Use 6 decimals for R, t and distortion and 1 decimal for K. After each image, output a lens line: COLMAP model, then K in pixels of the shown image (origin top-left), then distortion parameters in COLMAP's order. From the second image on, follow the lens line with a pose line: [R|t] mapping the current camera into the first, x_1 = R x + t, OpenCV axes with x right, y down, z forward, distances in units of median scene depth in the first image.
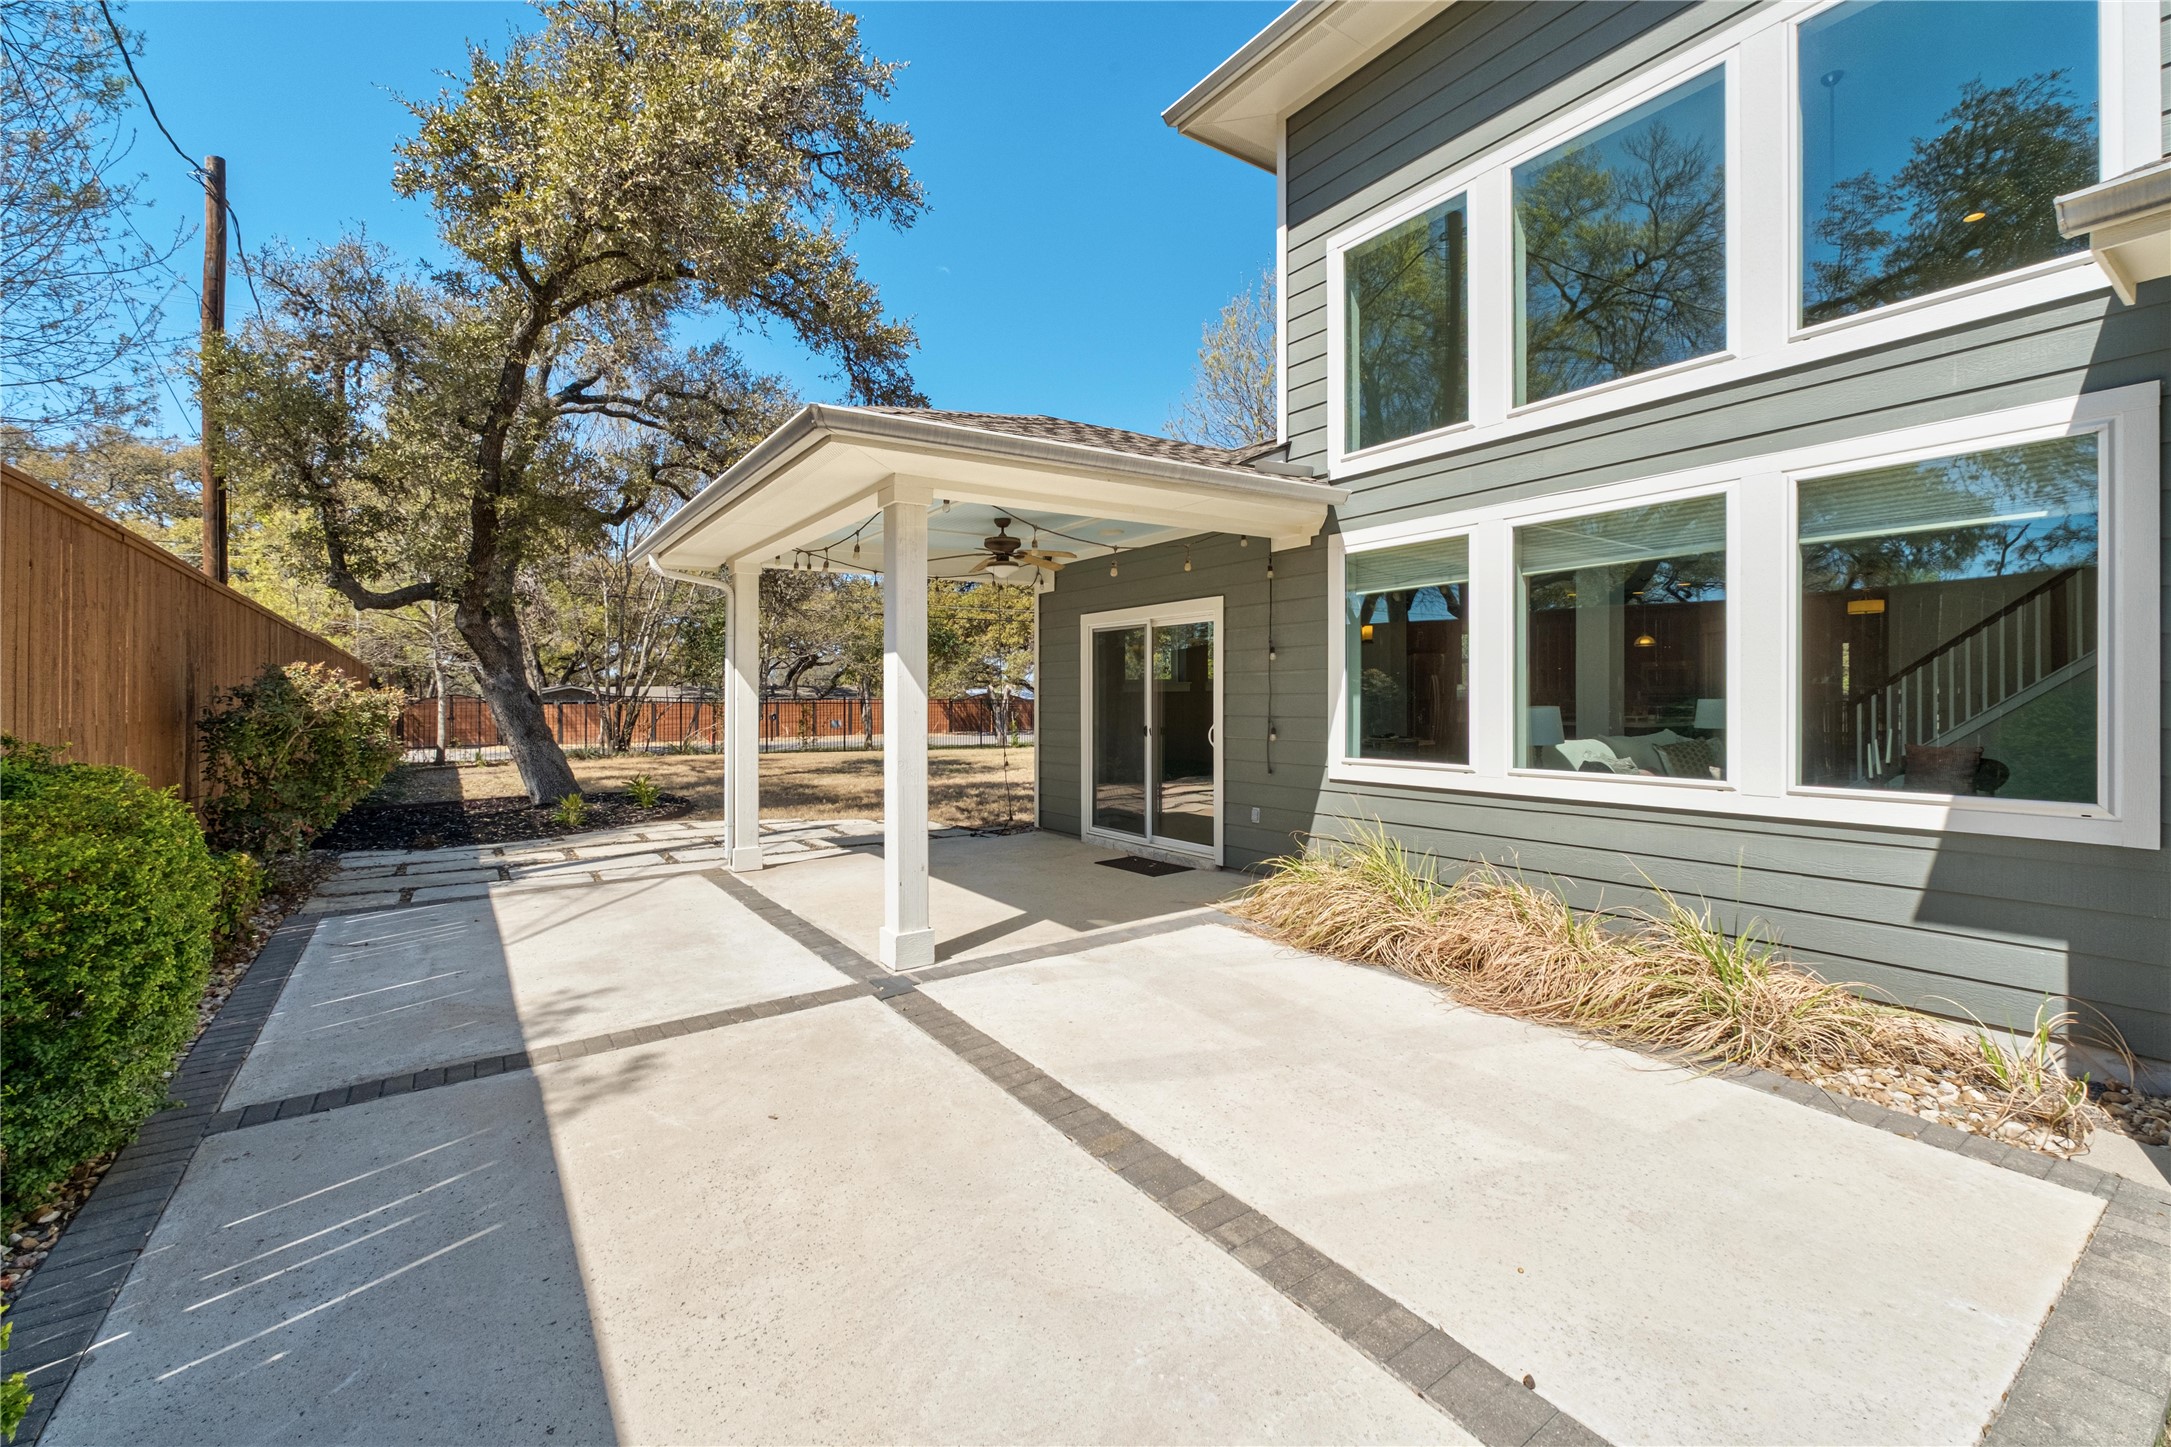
lens RADIAL K [[912.9, 0, 1077.9], [0, 912.9, 682.6], [0, 0, 1]] dist [0.000889, 0.000426]
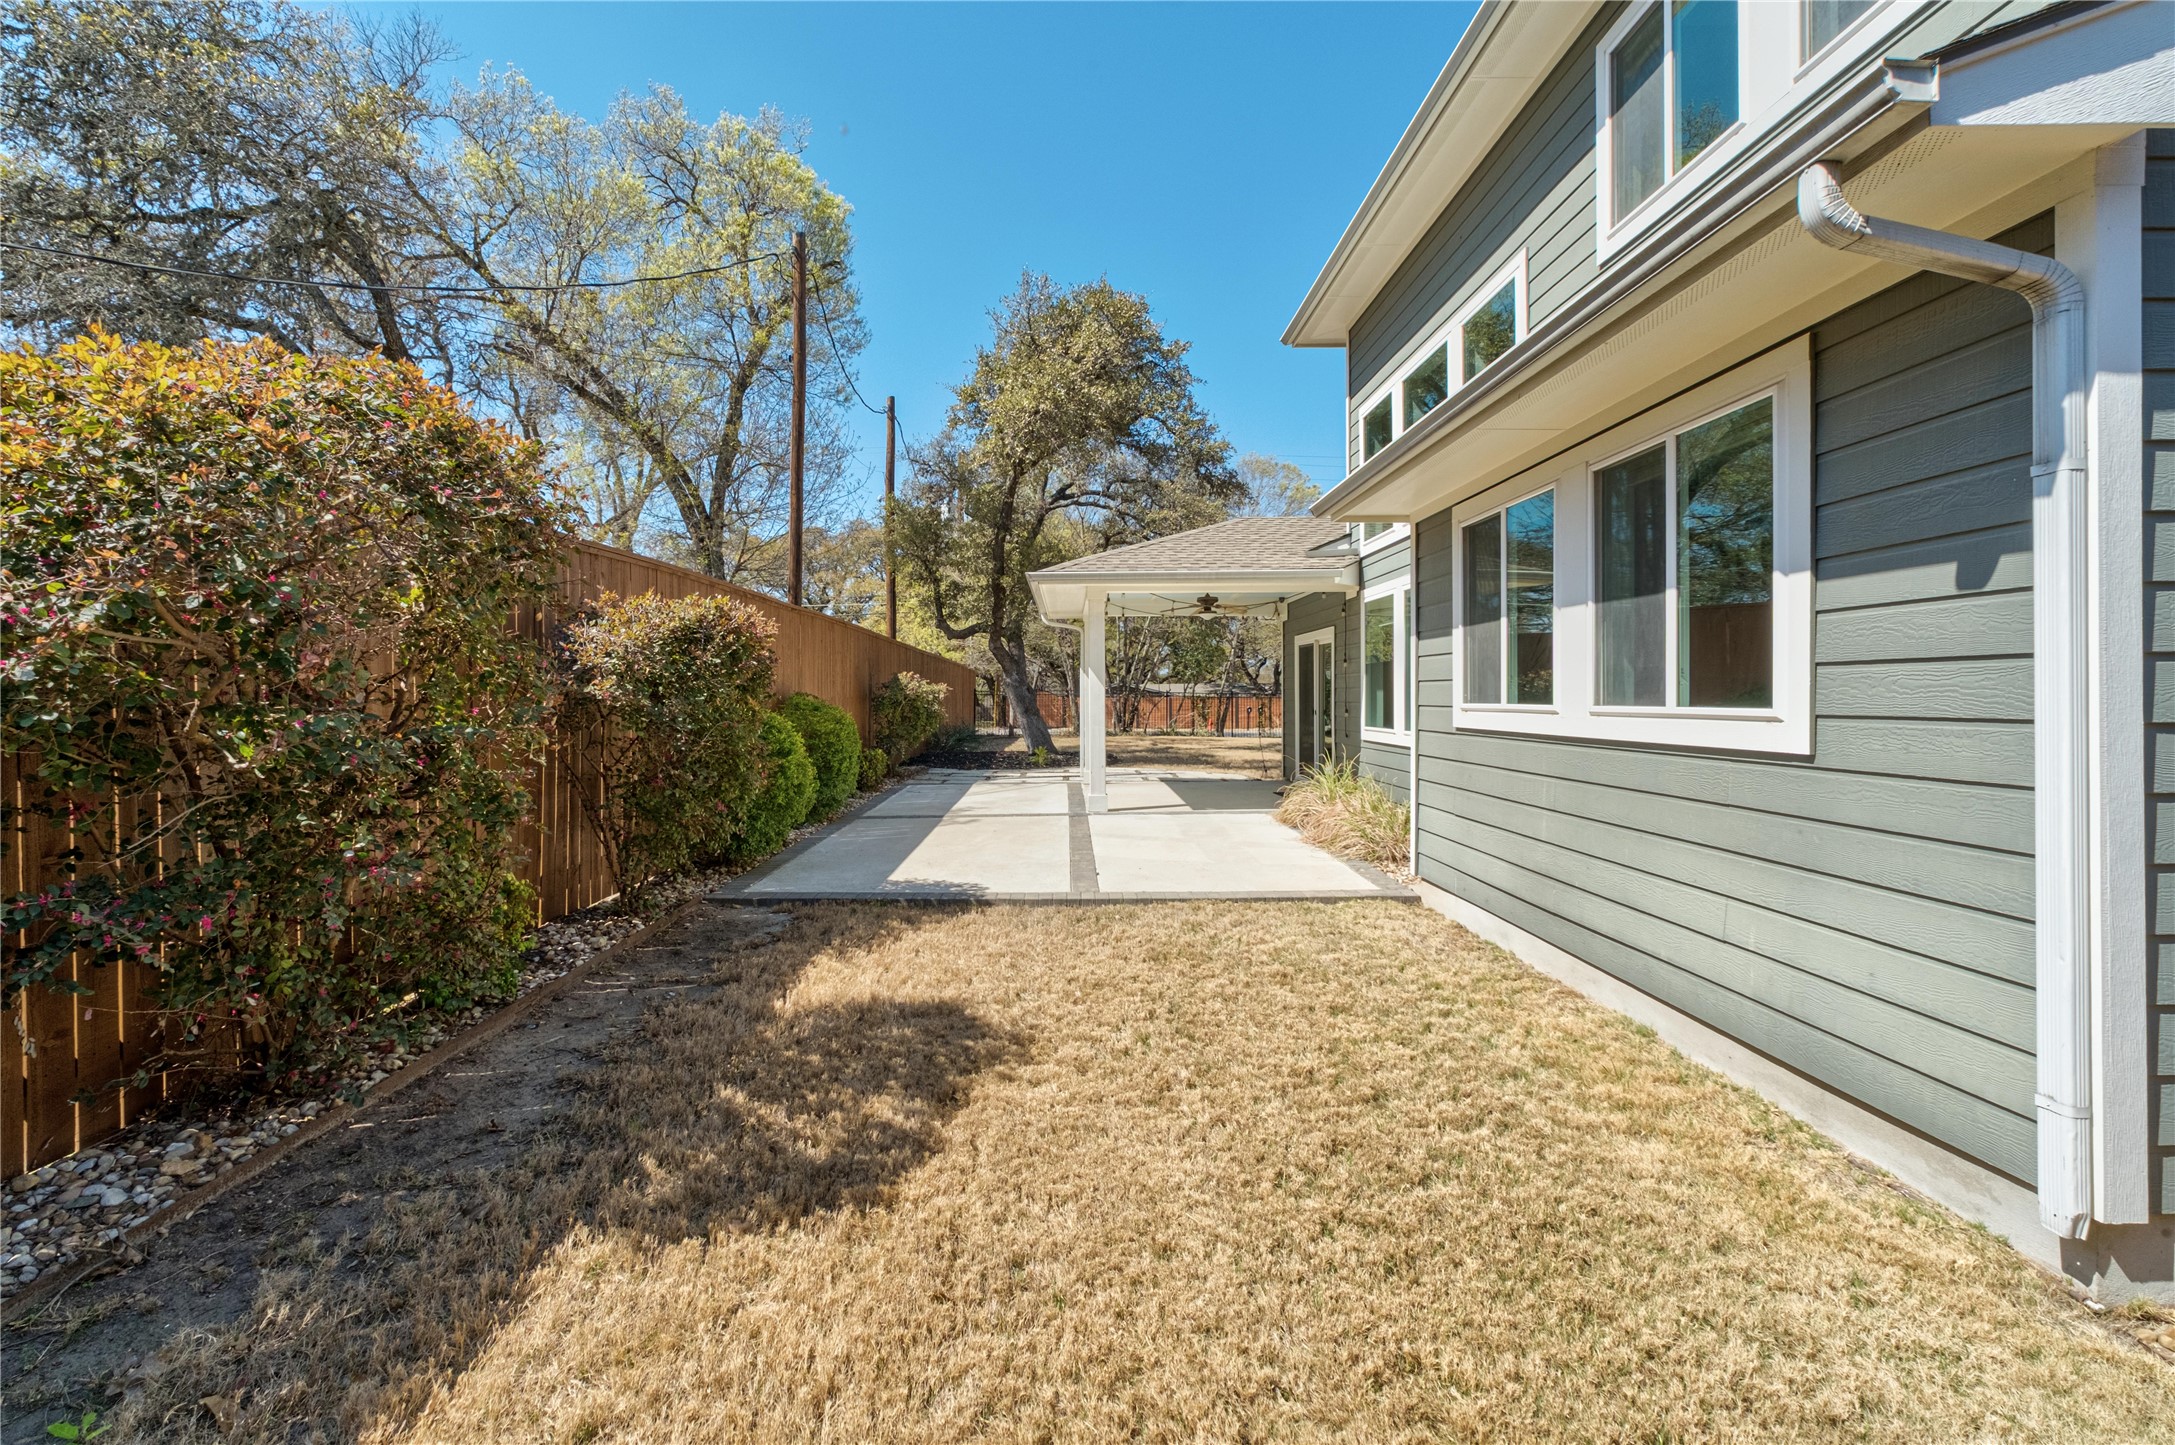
lens RADIAL K [[914.5, 0, 1087.3], [0, 914.5, 702.4], [0, 0, 1]] dist [0.000889, 0.000426]
pose [[0.836548, 0.012970, -0.547741, 0.424902], [0.001076, 0.999679, 0.025315, -0.002380], [0.547893, -0.021767, 0.836265, -0.353642]]
